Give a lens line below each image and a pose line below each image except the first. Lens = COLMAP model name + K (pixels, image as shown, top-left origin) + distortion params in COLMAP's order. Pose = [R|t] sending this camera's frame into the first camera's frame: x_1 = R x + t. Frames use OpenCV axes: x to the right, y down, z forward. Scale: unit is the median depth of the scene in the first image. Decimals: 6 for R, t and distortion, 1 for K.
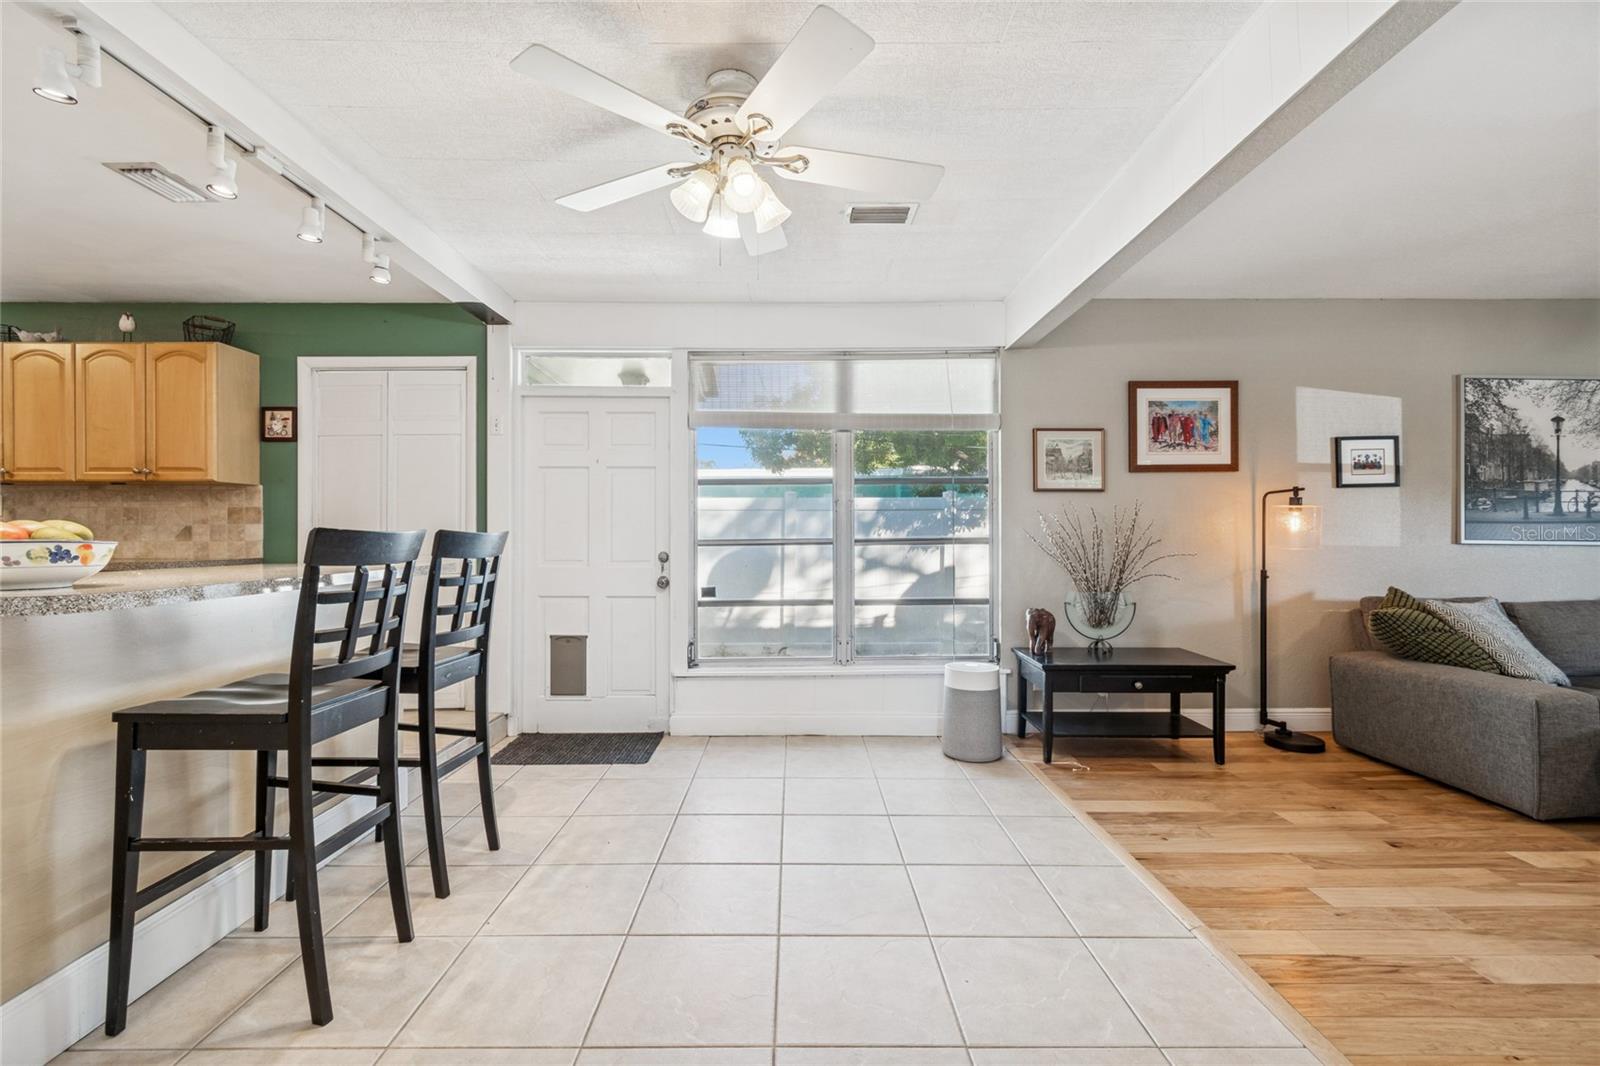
lens RADIAL K [[703.6, 0, 807.5], [0, 703.6, 531.6], [0, 0, 1]] dist [0.001018, -0.000323]
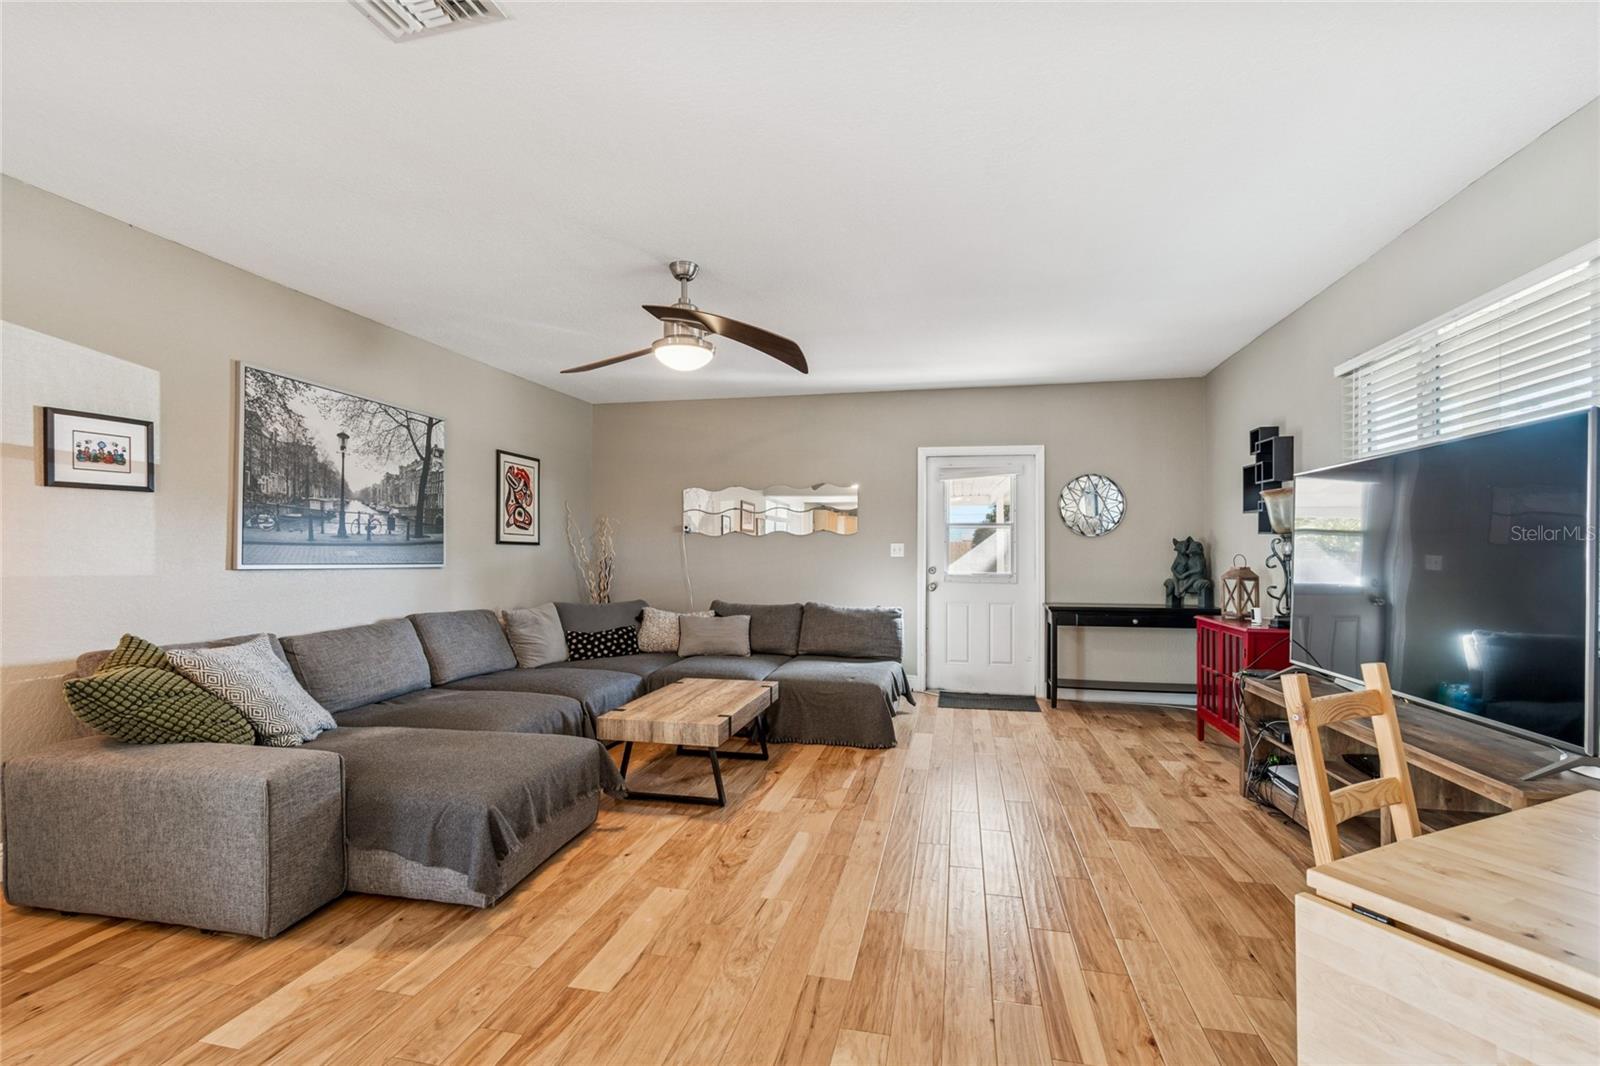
lens RADIAL K [[714.9, 0, 799.5], [0, 714.9, 545.4], [0, 0, 1]] dist [0.001558, 0.000396]
pose [[0.238882, 0.013509, 0.970955, 0.288844], [-0.004148, 0.999908, -0.012891, -0.002850], [-0.971040, -0.000948, 0.238916, 0.181087]]
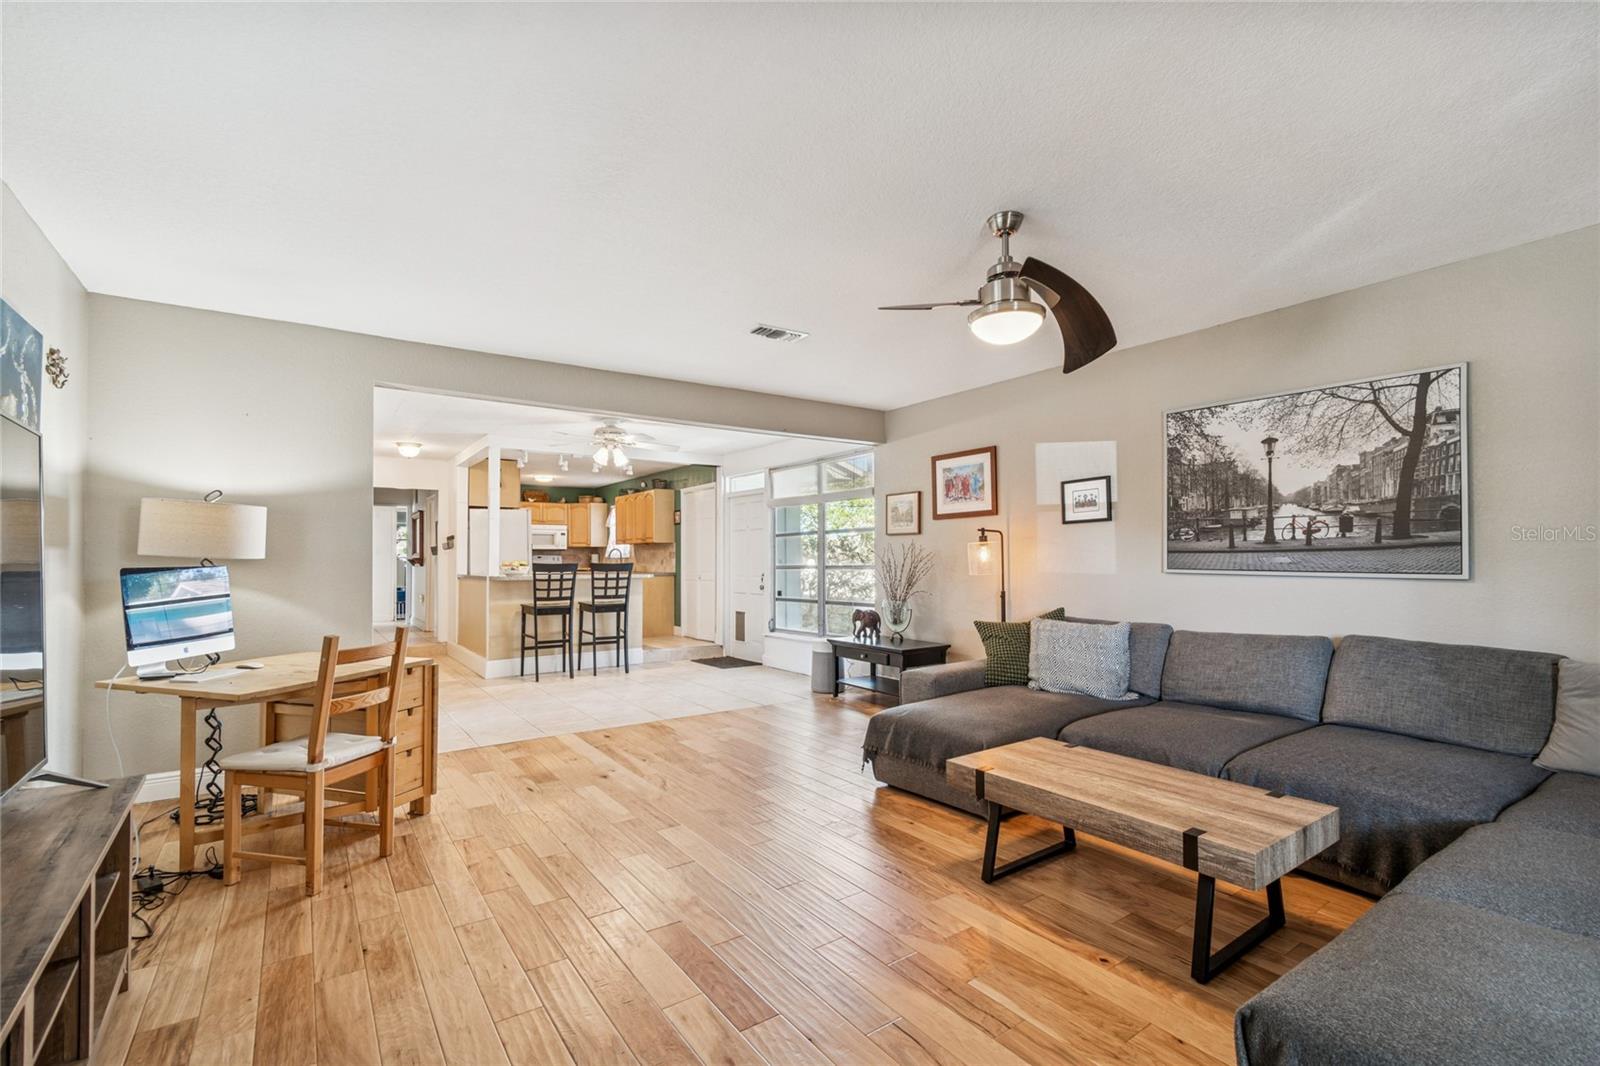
lens RADIAL K [[714.9, 0, 799.5], [0, 714.9, 545.4], [0, 0, 1]] dist [0.001558, 0.000396]
pose [[0.565386, -0.019047, -0.824607, 1.517394], [0.008864, 0.999816, -0.017017, -0.010434], [0.824779, 0.002312, 0.565451, -0.048492]]
